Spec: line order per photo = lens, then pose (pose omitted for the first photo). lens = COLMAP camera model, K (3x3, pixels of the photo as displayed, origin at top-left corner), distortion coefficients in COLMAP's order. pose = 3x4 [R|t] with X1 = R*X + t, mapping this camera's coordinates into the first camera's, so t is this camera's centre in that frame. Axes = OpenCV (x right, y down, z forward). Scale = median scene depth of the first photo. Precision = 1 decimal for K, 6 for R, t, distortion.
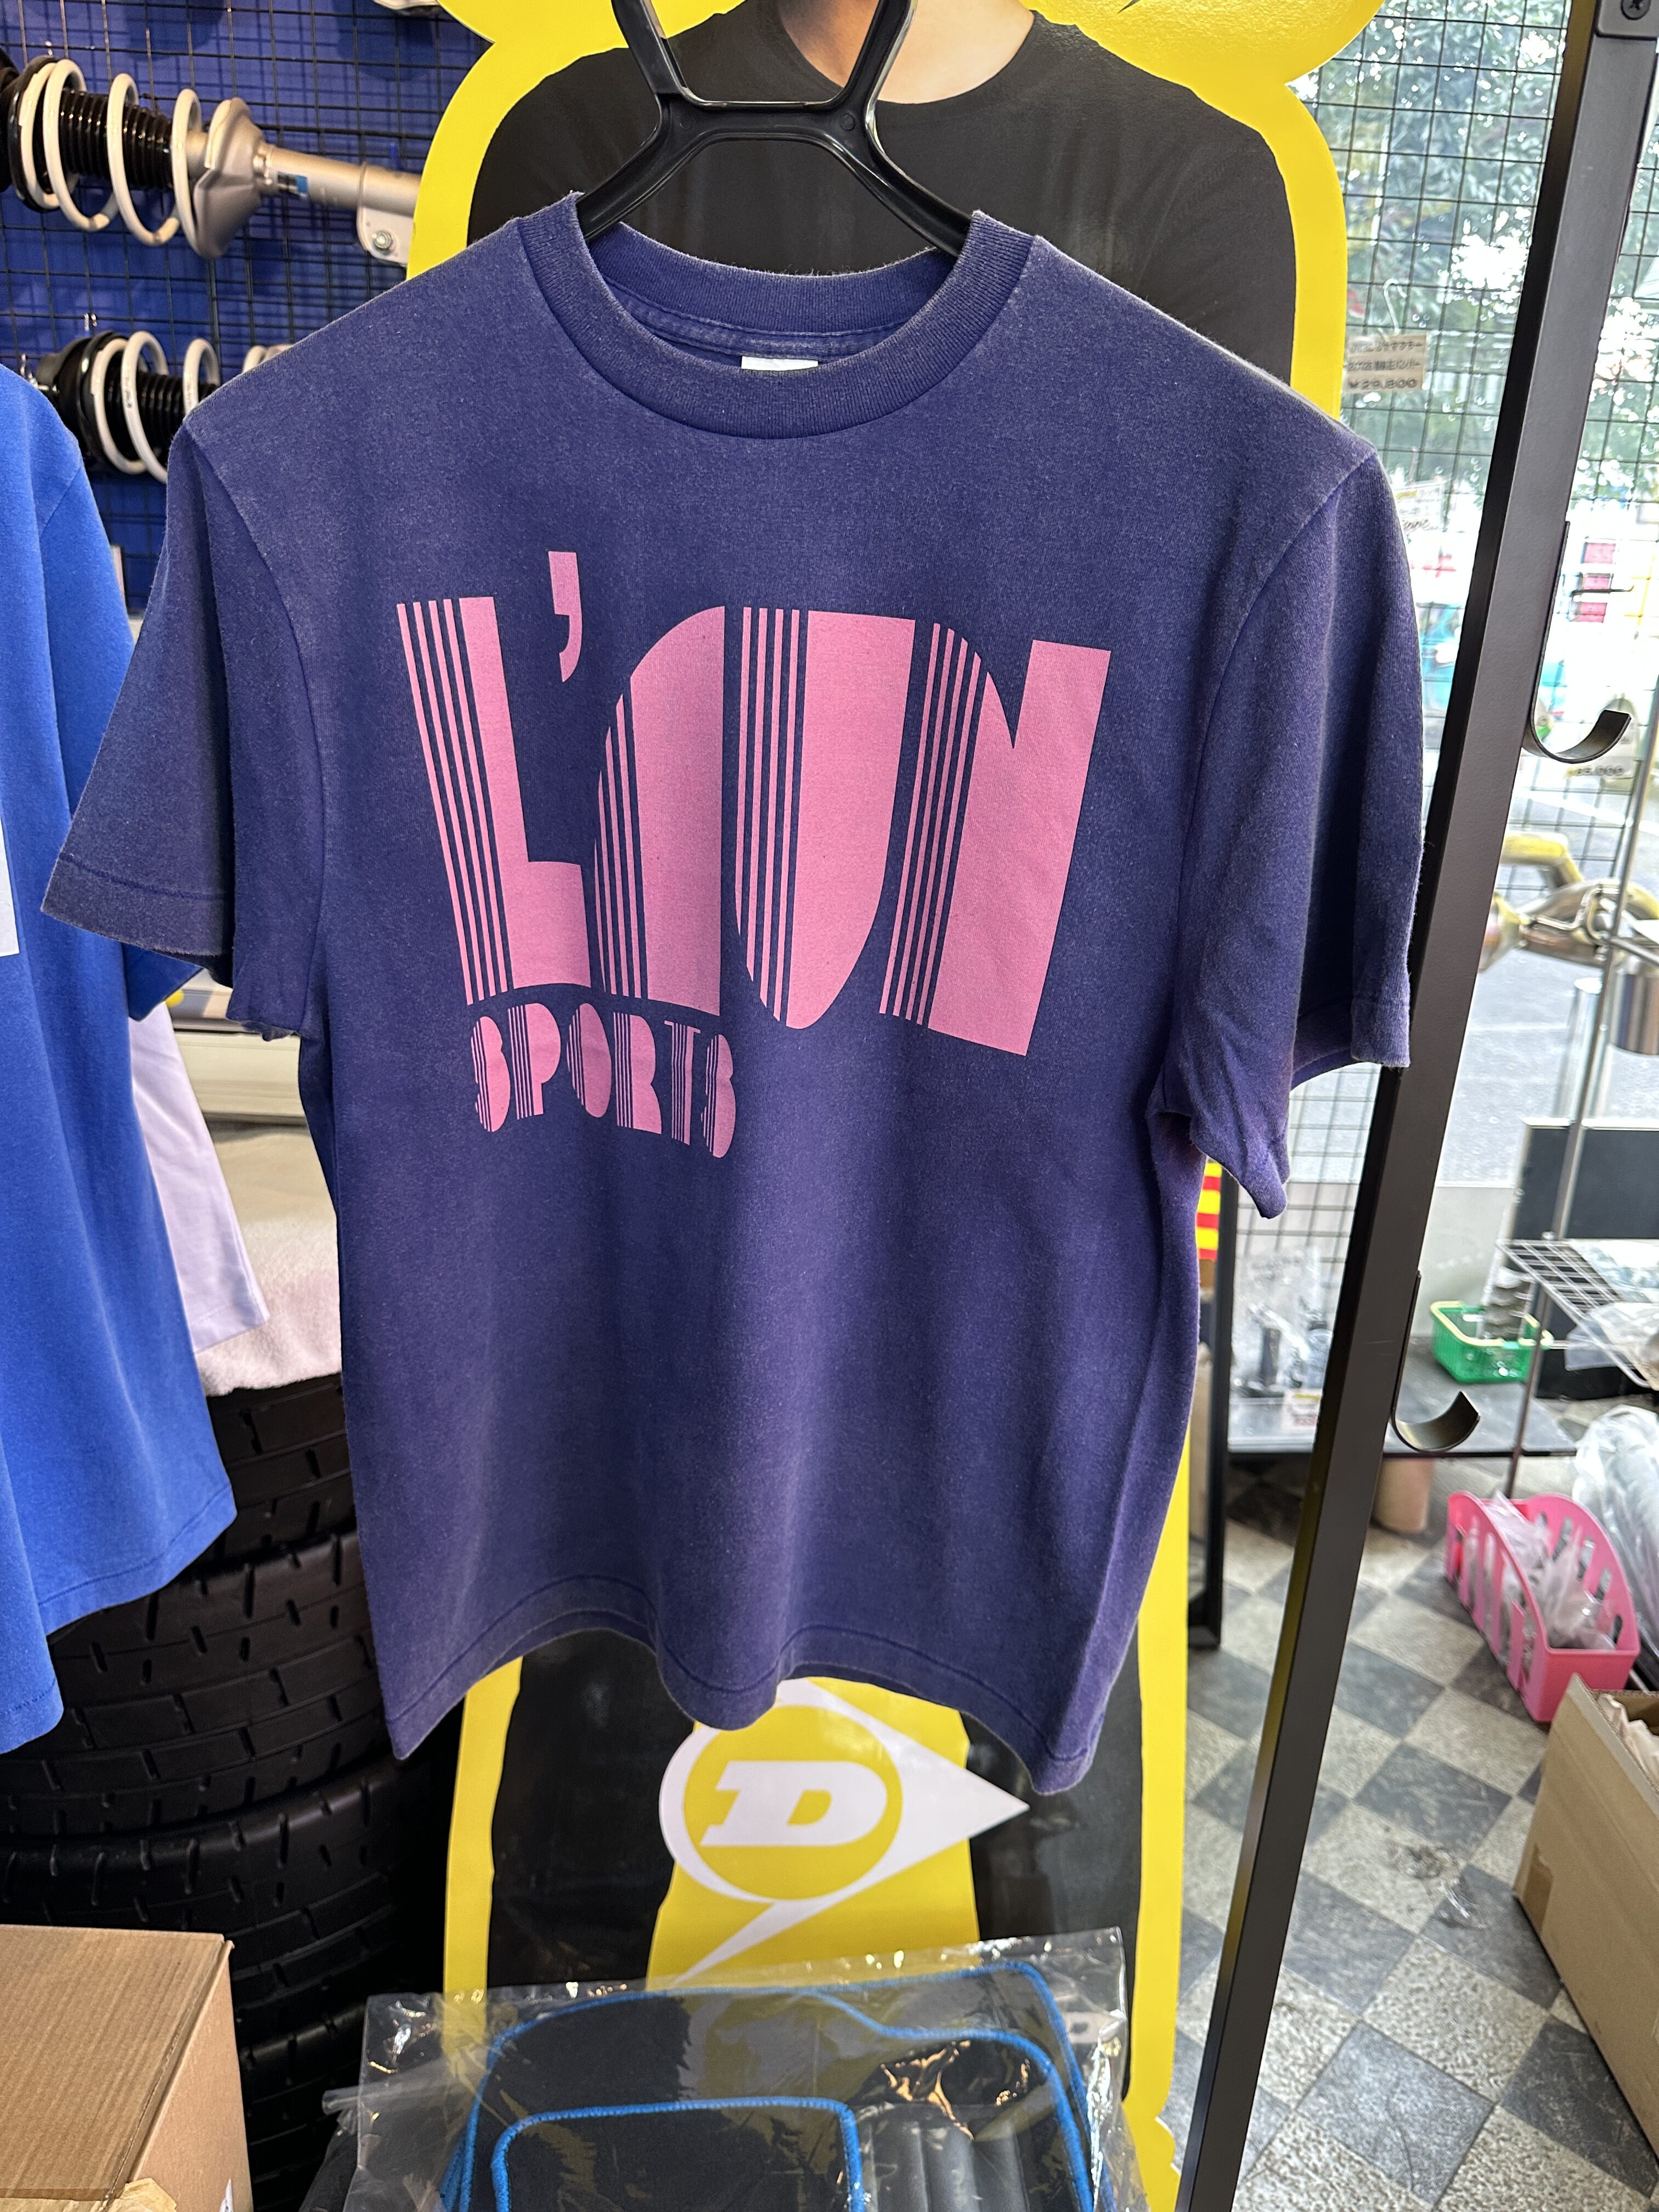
lens RADIAL K [[1569.1, 0, 828.5], [0, 1569.1, 1116.4], [0, 0, 1]] dist [-0.015914, -0.000775]
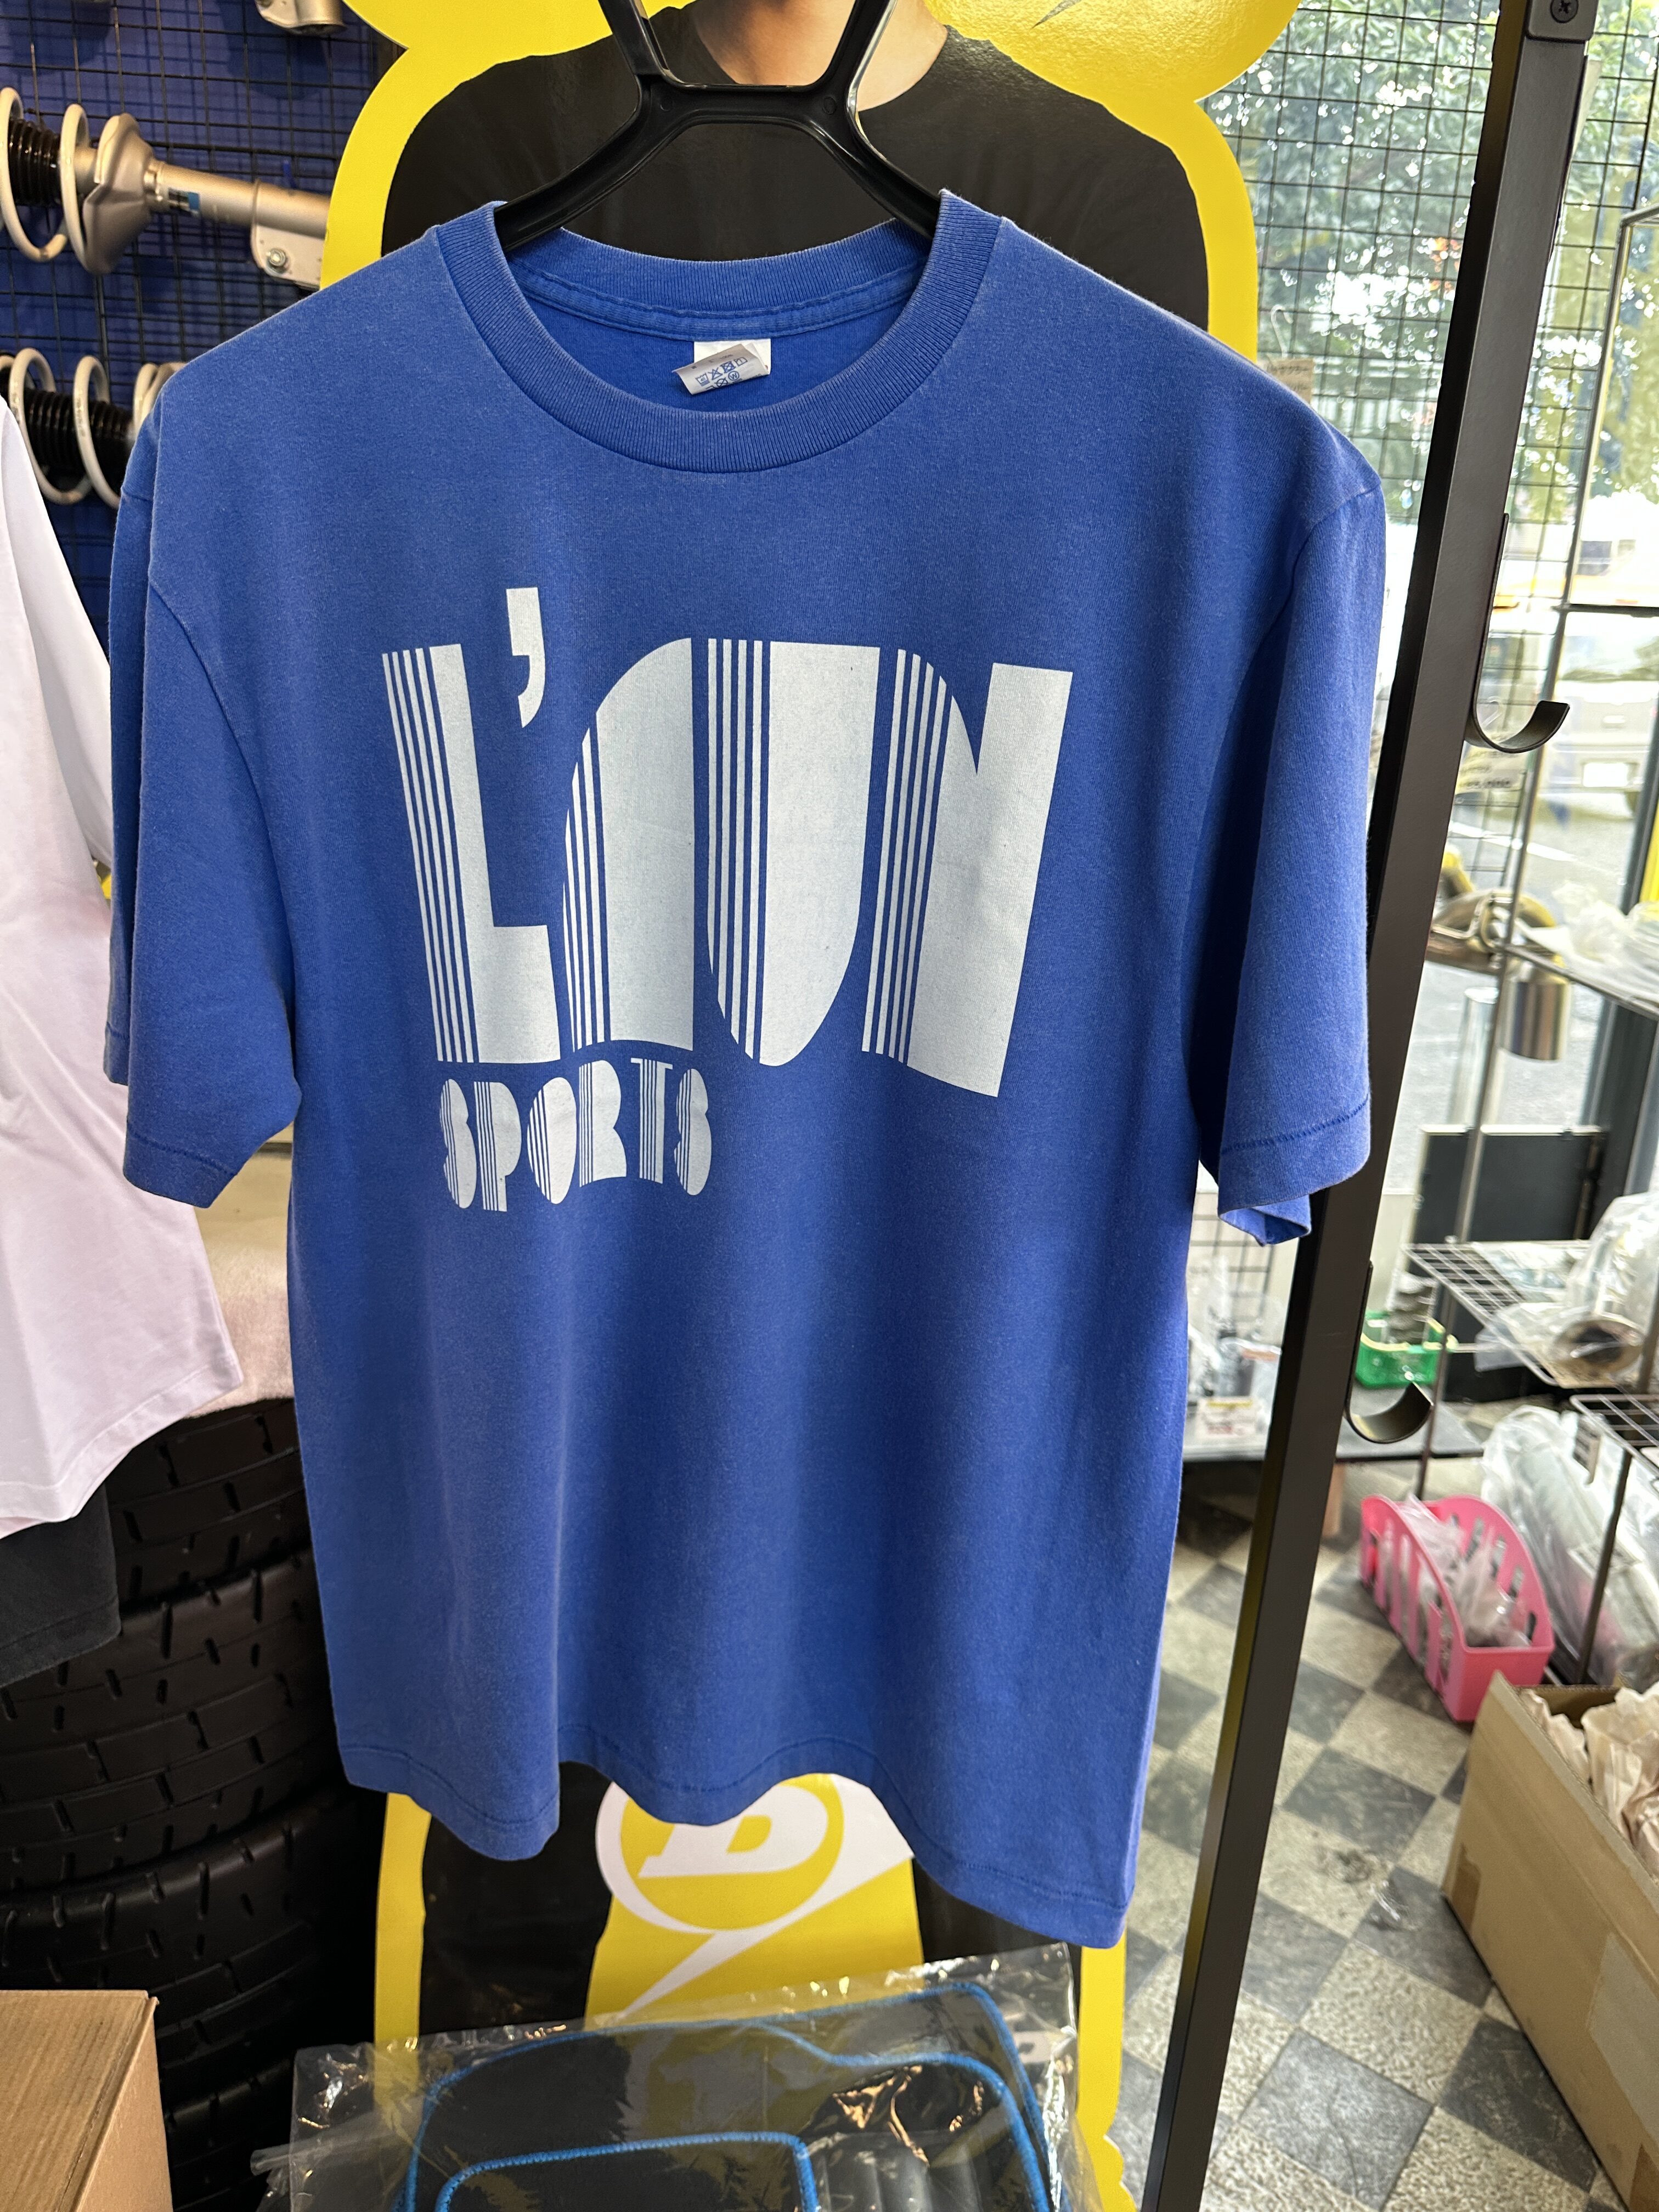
lens RADIAL K [[1569.1, 0, 802.4], [0, 1569.1, 1110.0], [0, 0, 1]] dist [-0.015914, -0.000775]
pose [[0.998501, -0.018383, 0.051555, -0.015896], [0.019457, 0.999603, -0.020397, 0.006666], [-0.051160, 0.021370, 0.998462, 0.007011]]
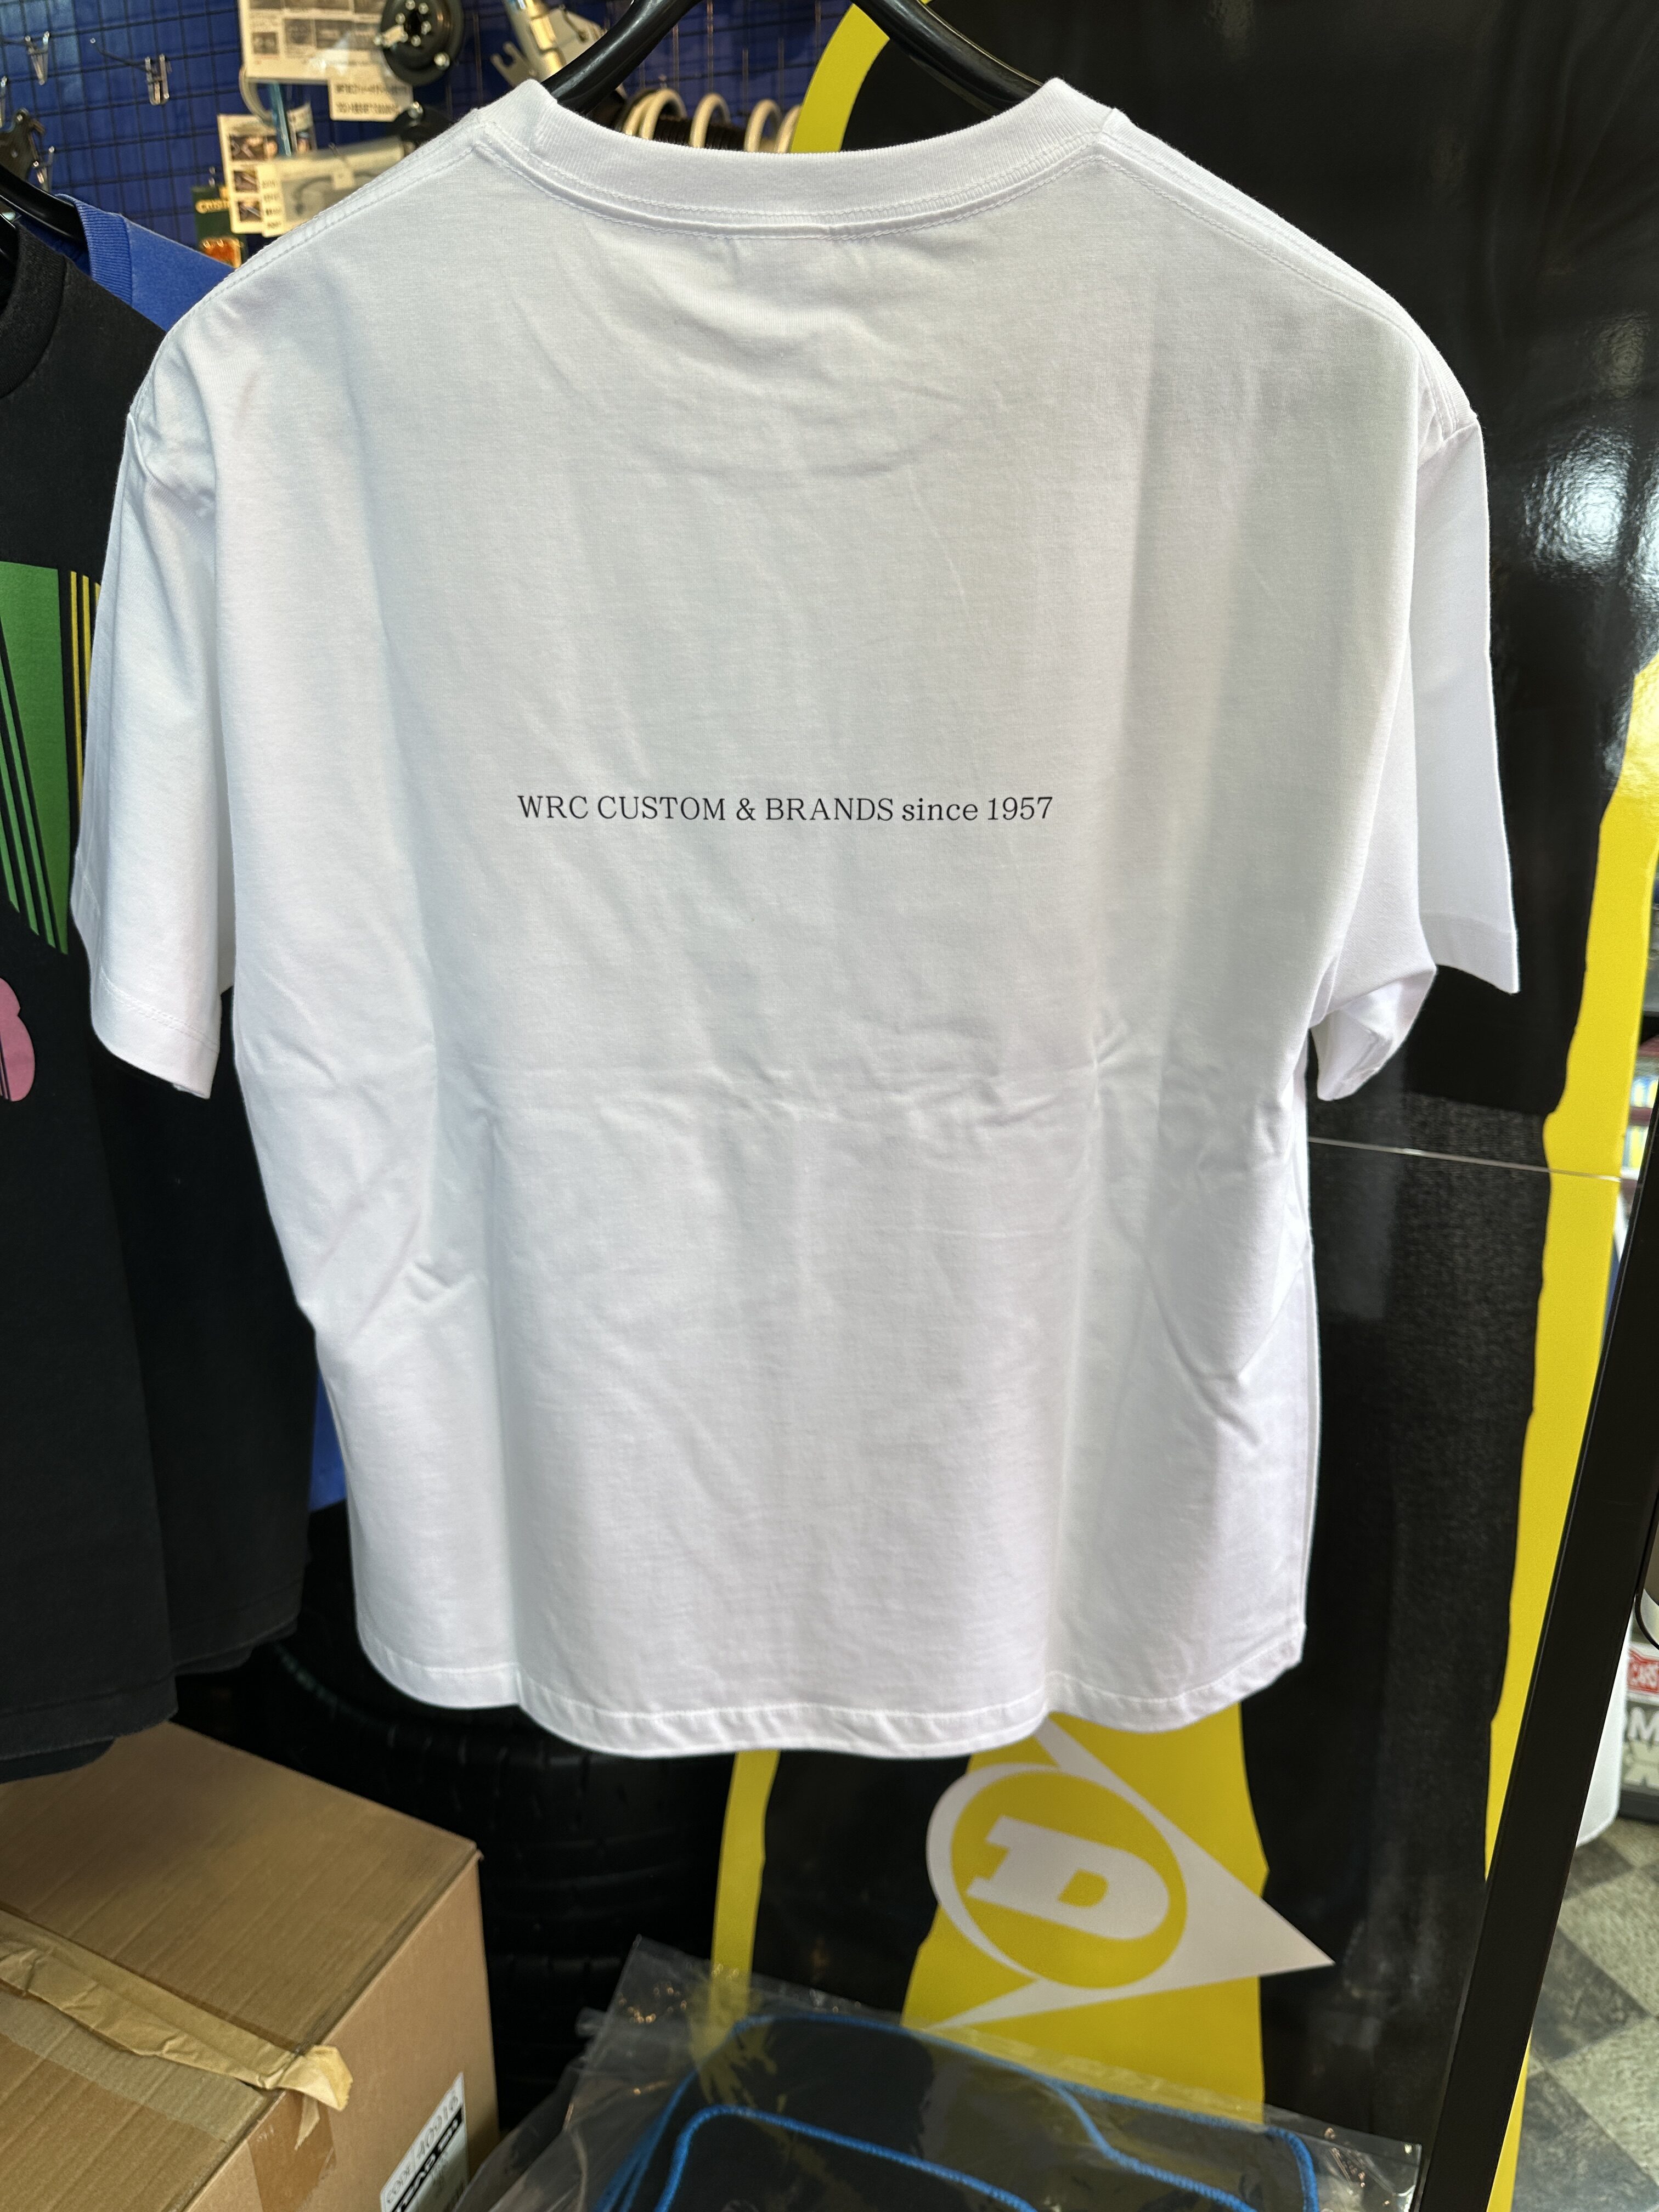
lens RADIAL K [[1569.1, 0, 825.6], [0, 1569.1, 1117.5], [0, 0, 1]] dist [-0.015914, -0.000775]
pose [[0.909624, 0.103696, -0.402283, 0.130586], [-0.102557, 0.994427, 0.024437, -0.009511], [0.402575, 0.019028, 0.915189, 0.074585]]
